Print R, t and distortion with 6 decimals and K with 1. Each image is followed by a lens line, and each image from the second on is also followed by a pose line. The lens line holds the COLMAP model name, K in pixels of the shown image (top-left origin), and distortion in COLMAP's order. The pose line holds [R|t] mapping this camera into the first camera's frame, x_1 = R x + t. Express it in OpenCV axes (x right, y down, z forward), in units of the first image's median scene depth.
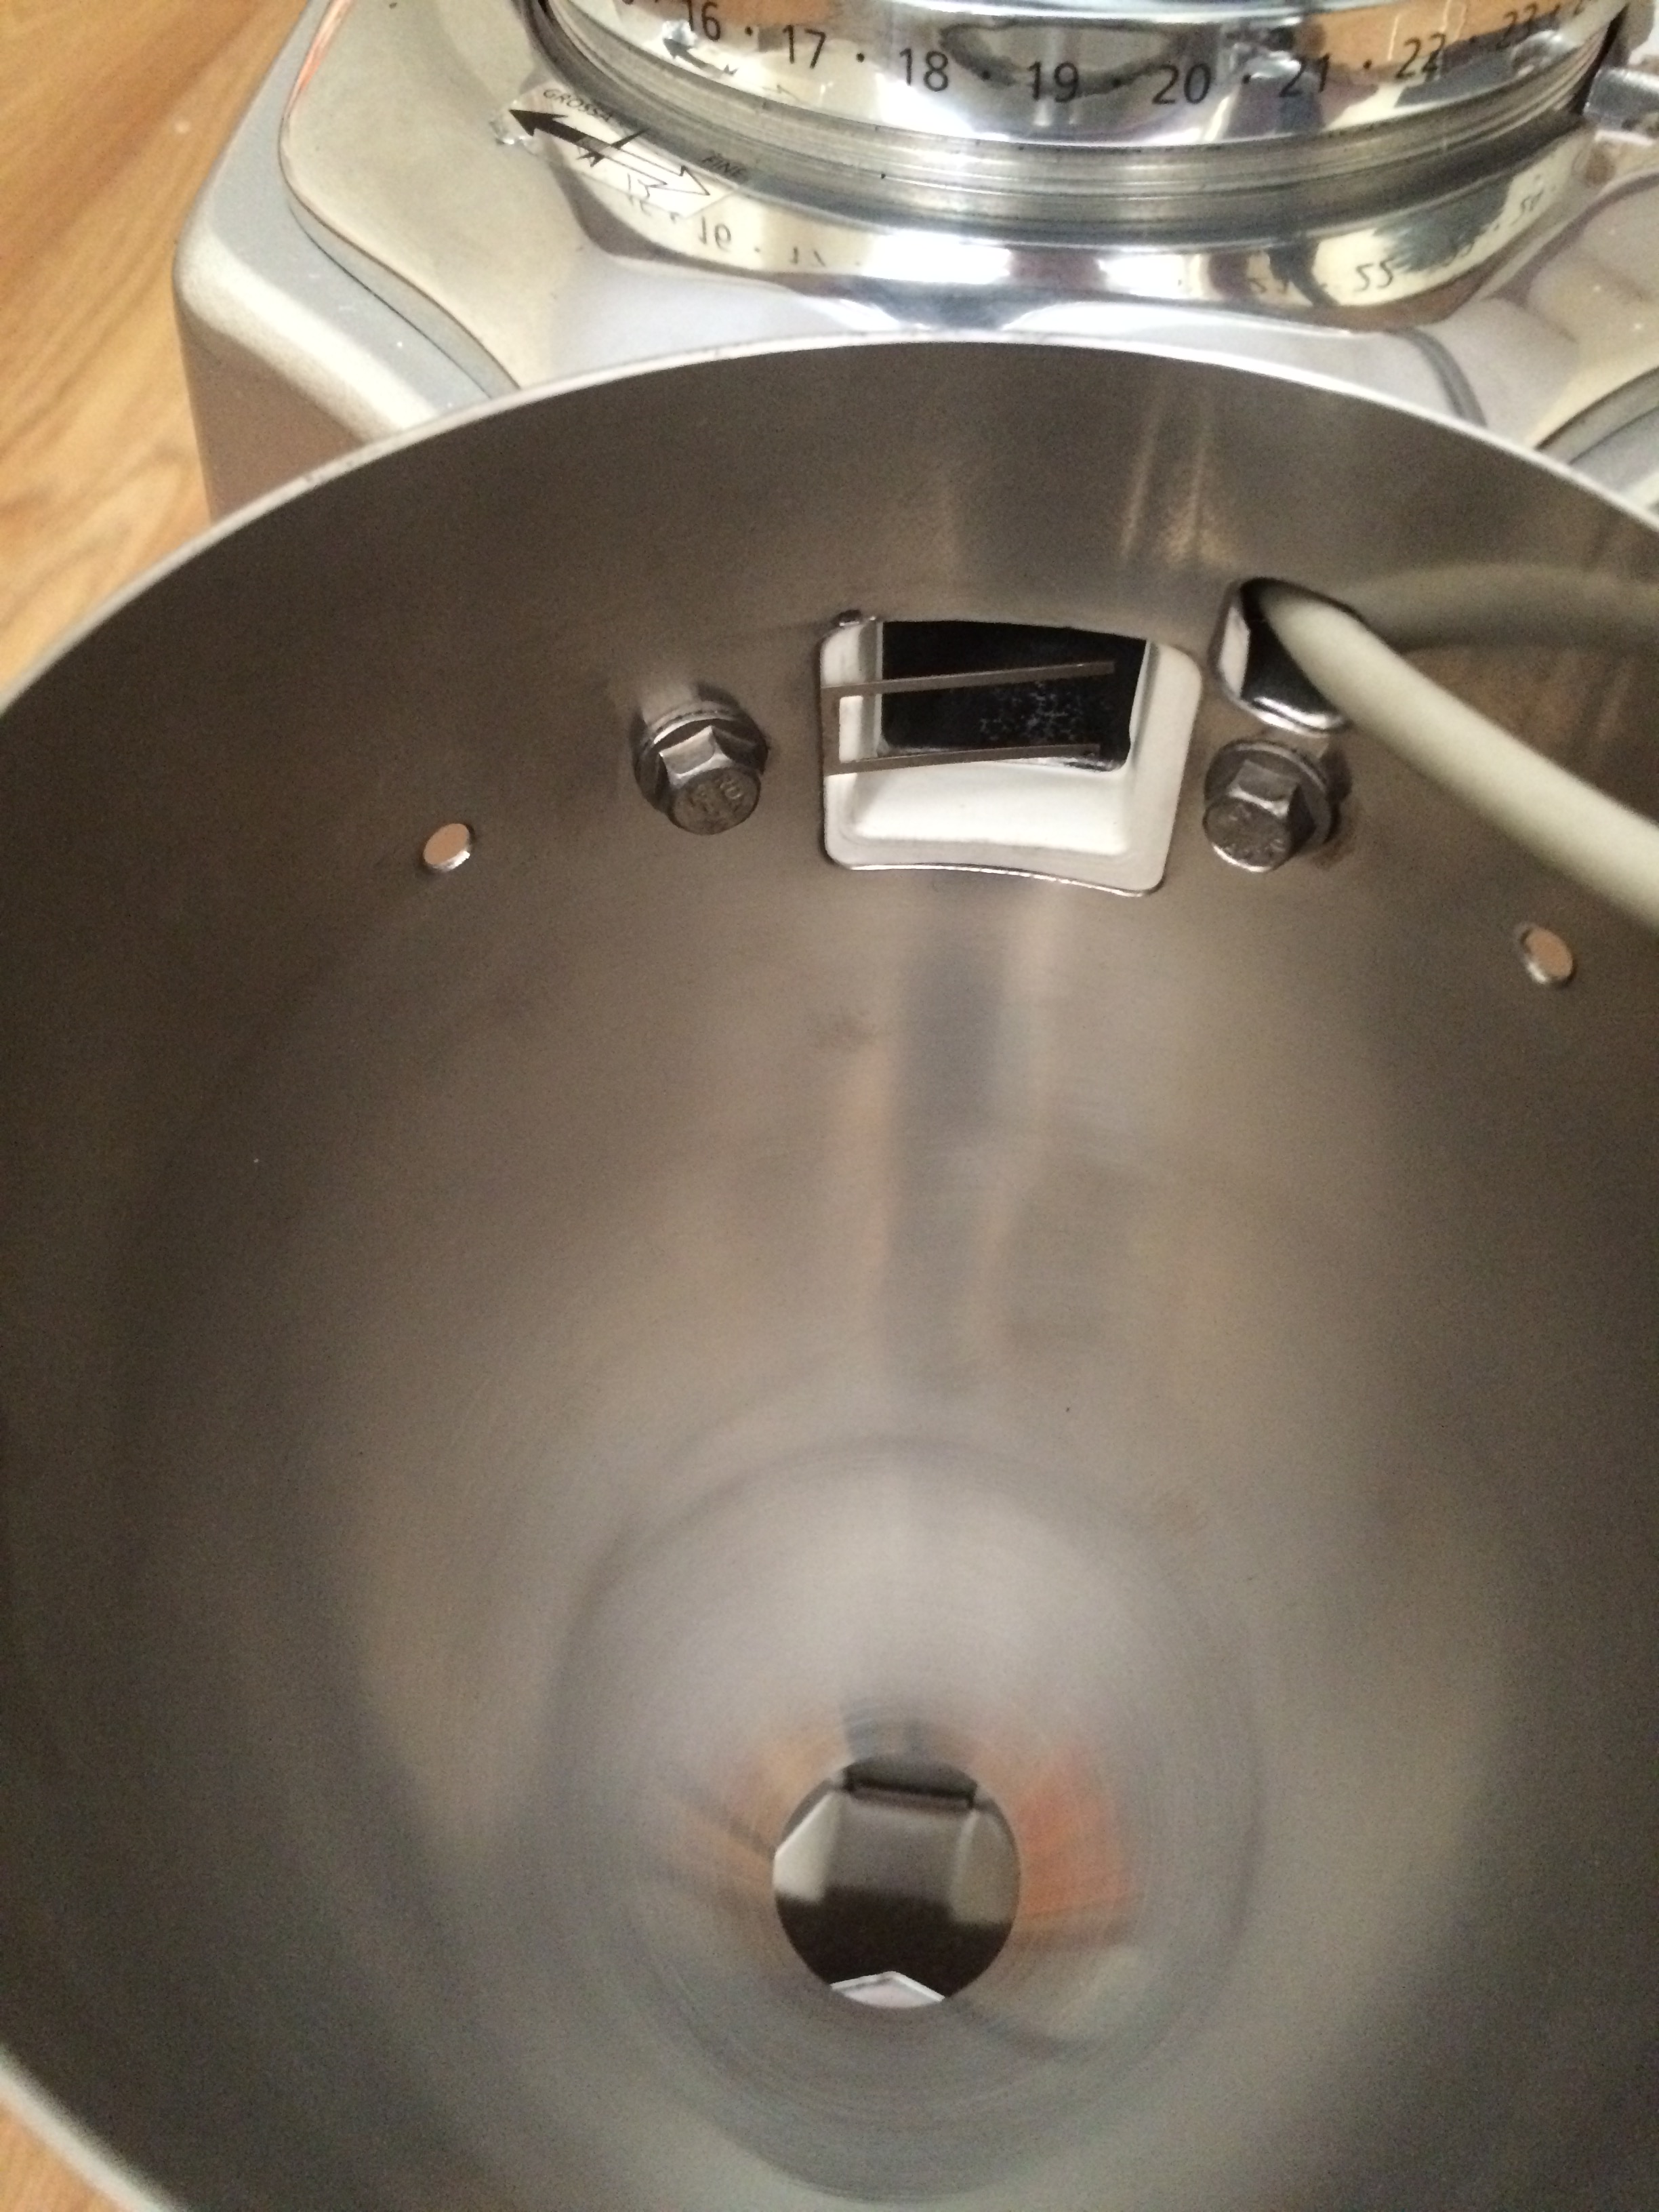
lens RADIAL K [[1867.5, 0, 833.1], [0, 1867.5, 1106.8], [0, 0, 1]] dist [0.068892, -0.116298]
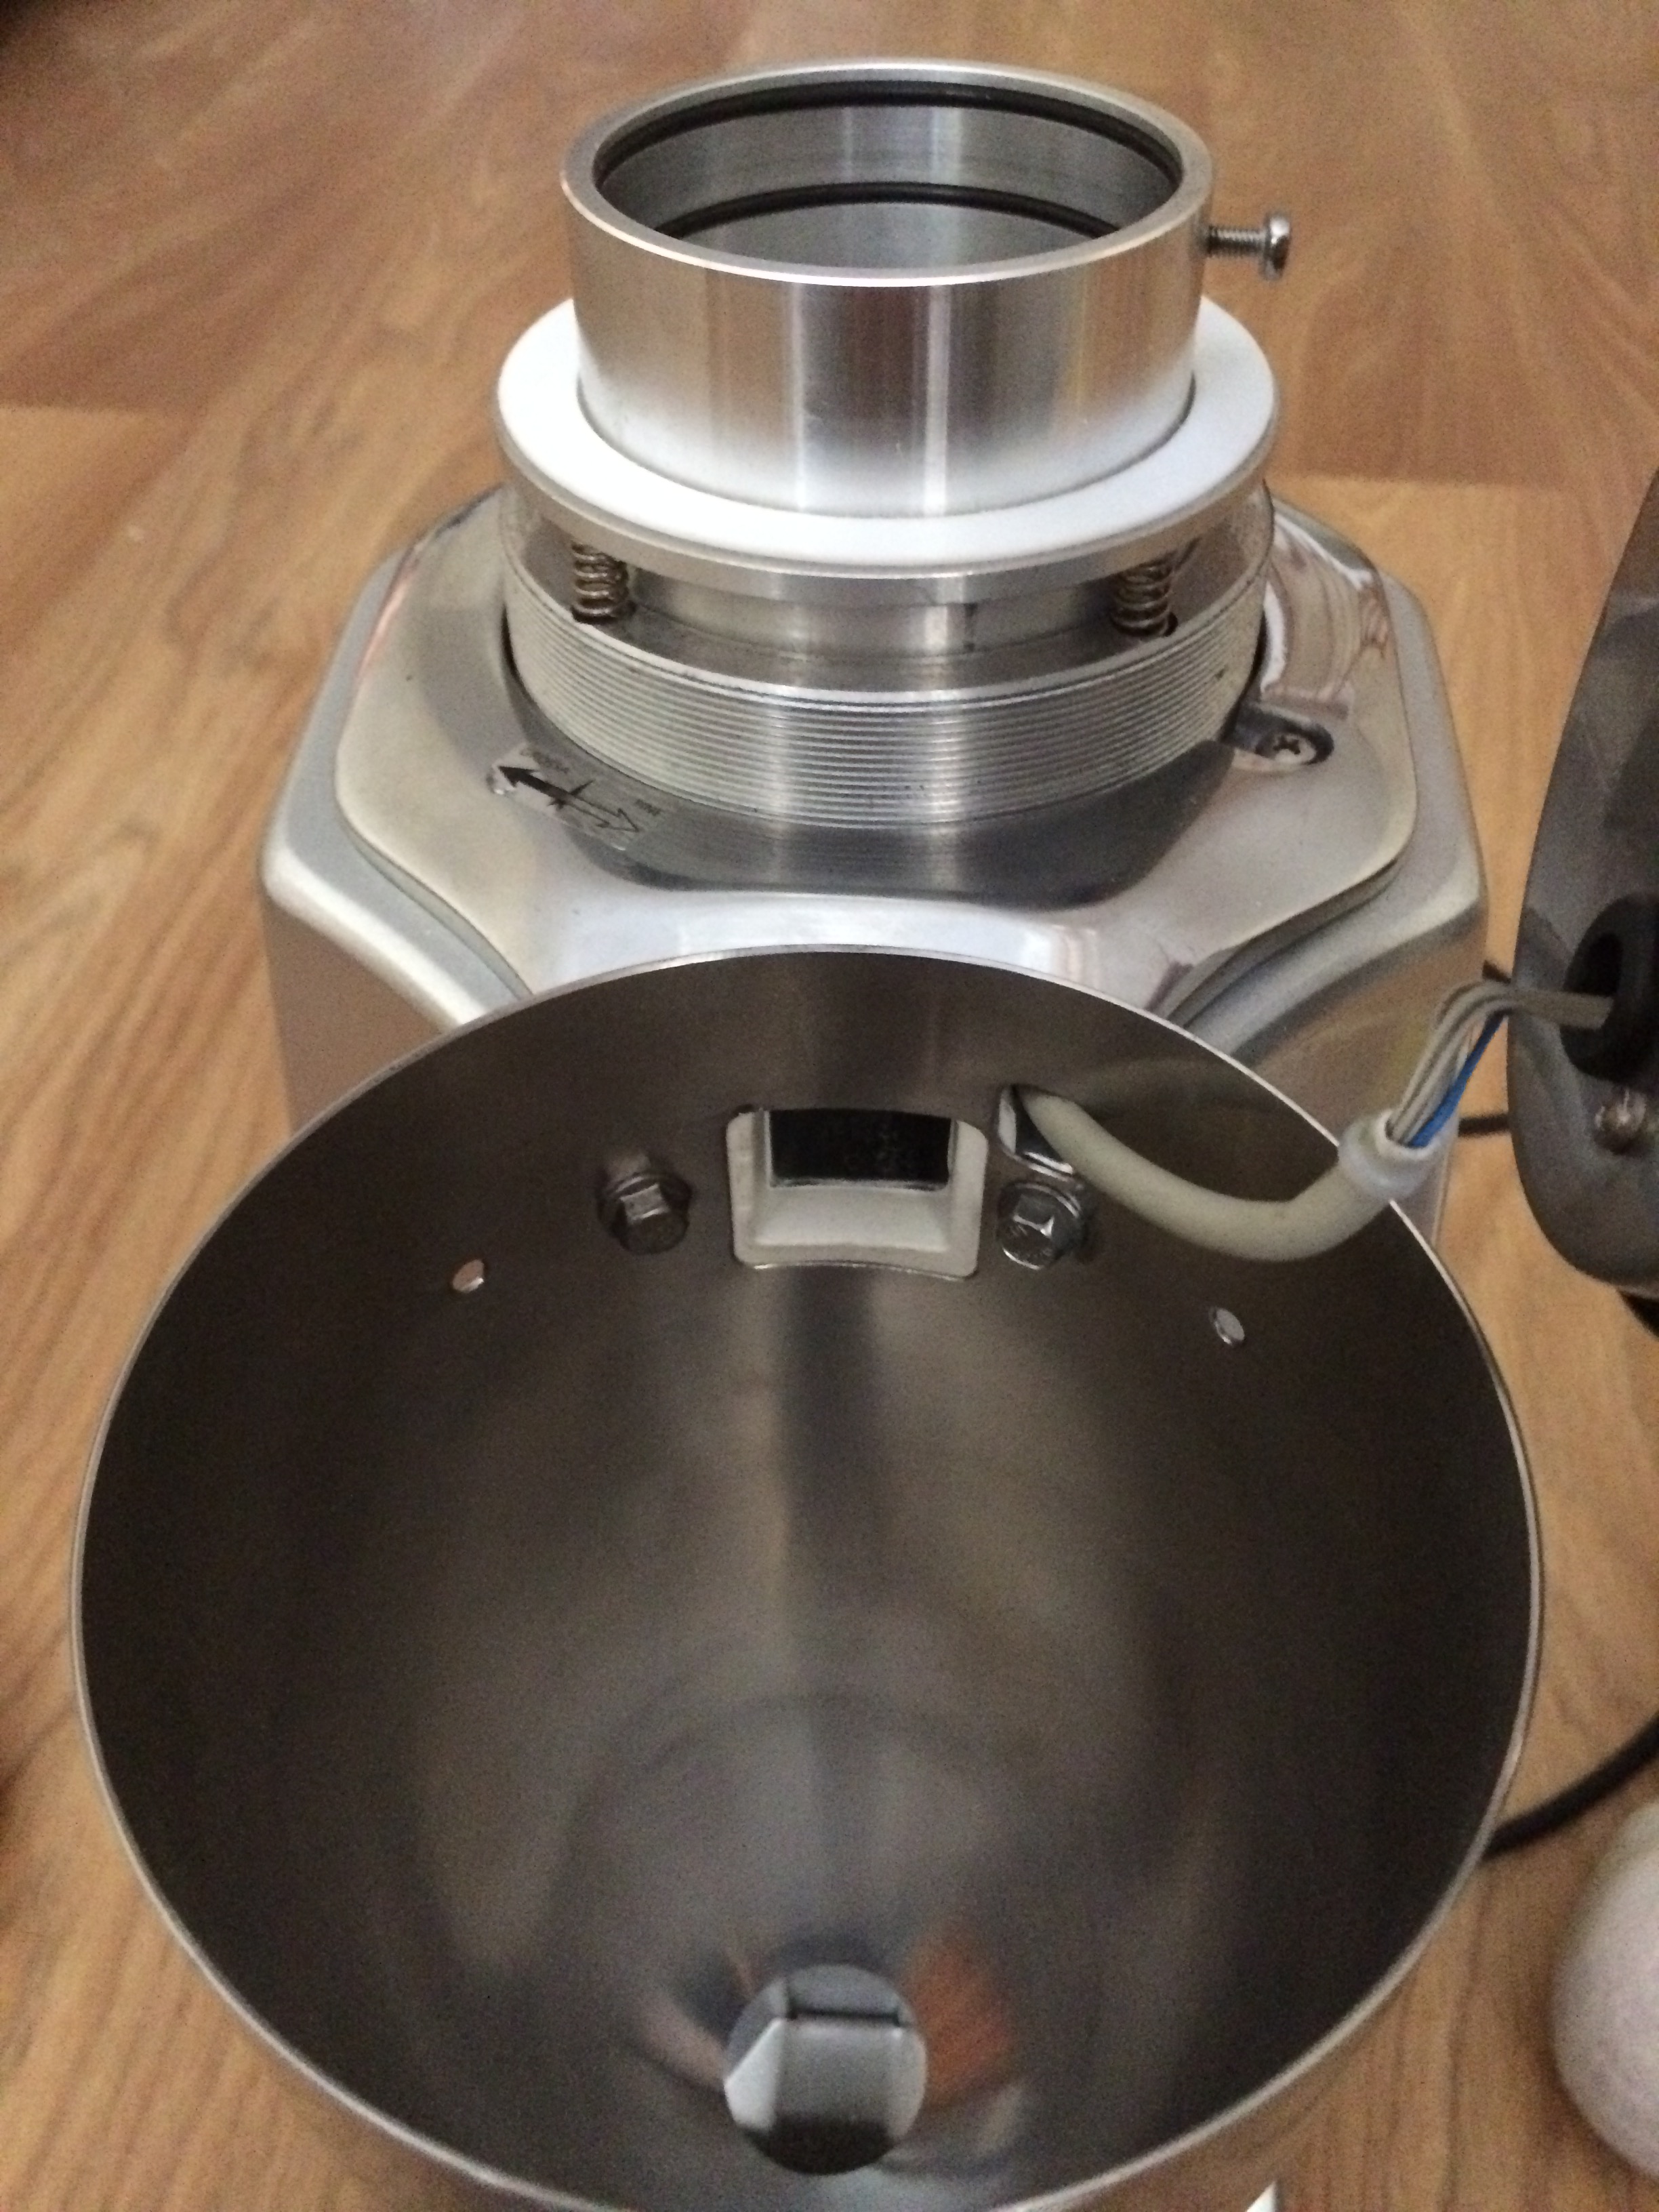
lens RADIAL K [[1883.2, 0, 828.0], [0, 1883.2, 1142.3], [0, 0, 1]] dist [0.082979, -0.120082]
pose [[0.998343, -0.040357, 0.041030, 0.011178], [0.044965, 0.991945, -0.118416, -0.055840], [-0.035920, 0.120065, 0.992116, -0.426791]]
